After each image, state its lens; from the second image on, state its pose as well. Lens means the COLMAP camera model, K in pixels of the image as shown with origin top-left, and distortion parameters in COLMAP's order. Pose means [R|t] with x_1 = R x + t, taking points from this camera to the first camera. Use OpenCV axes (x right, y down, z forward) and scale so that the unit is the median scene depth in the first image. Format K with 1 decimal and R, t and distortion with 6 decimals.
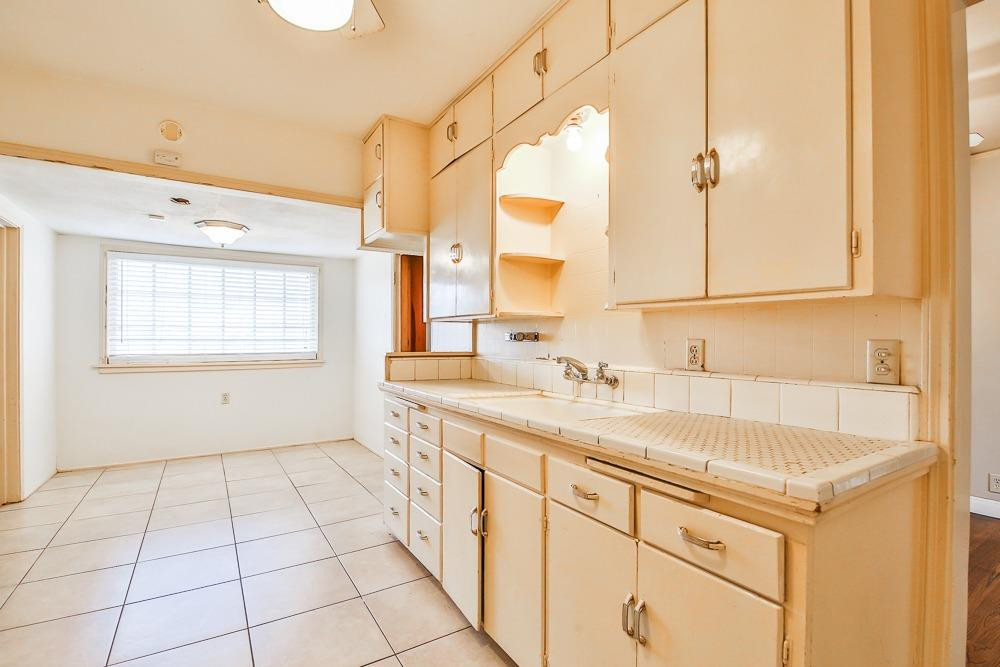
lens RADIAL K [[487.0, 0, 507.3], [0, 487.0, 336.9], [0, 0, 1]] dist [0.002497, -0.009892]
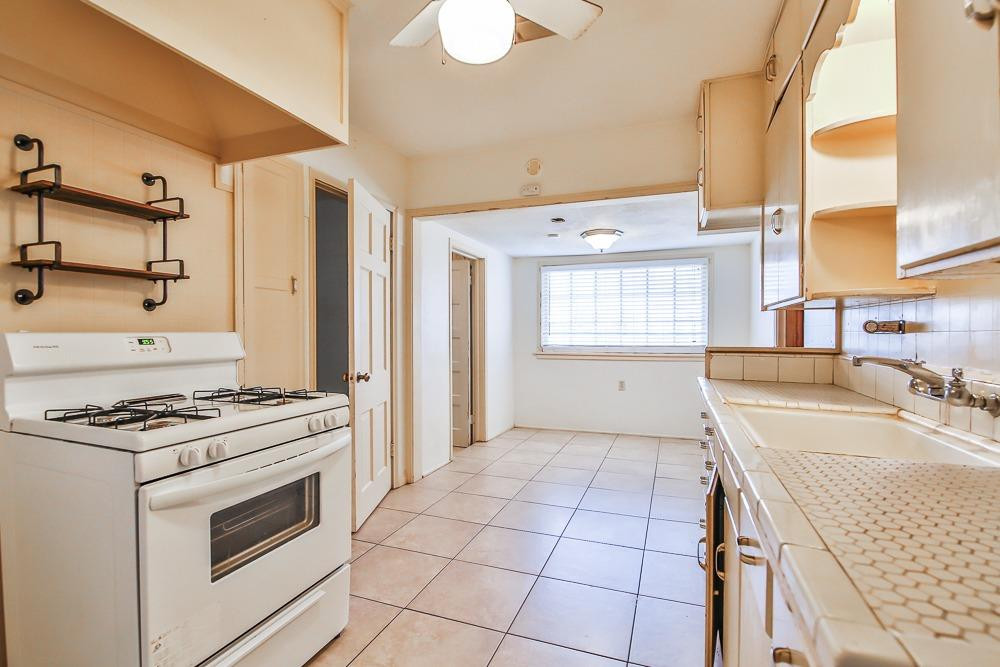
lens RADIAL K [[483.7, 0, 479.7], [0, 483.7, 337.0], [0, 0, 1]] dist [0.000722, 0.000189]
pose [[0.579739, 0.004390, -0.814790, 0.157793], [0.005354, 0.999943, 0.009197, 0.002680], [0.814785, -0.009695, 0.579683, 0.095707]]
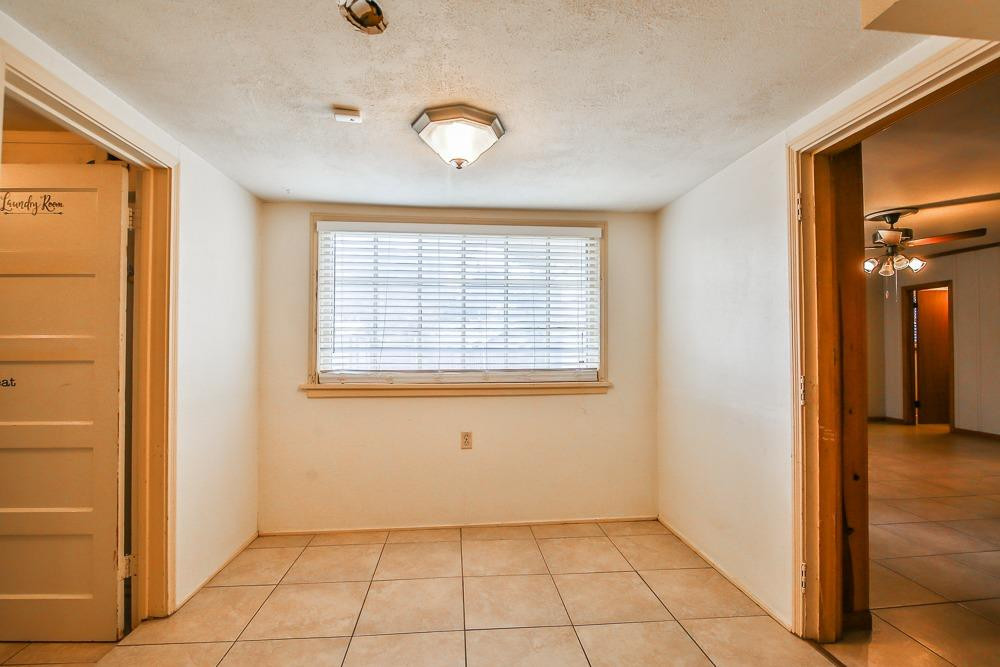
lens RADIAL K [[470.8, 0, 498.4], [0, 470.8, 336.6], [0, 0, 1]] dist [0.003001, -0.009037]
pose [[0.891153, -0.009034, -0.453613, -0.291441], [0.002595, 0.999887, -0.014816, -0.000835], [0.453696, 0.012026, 0.891076, 0.522112]]
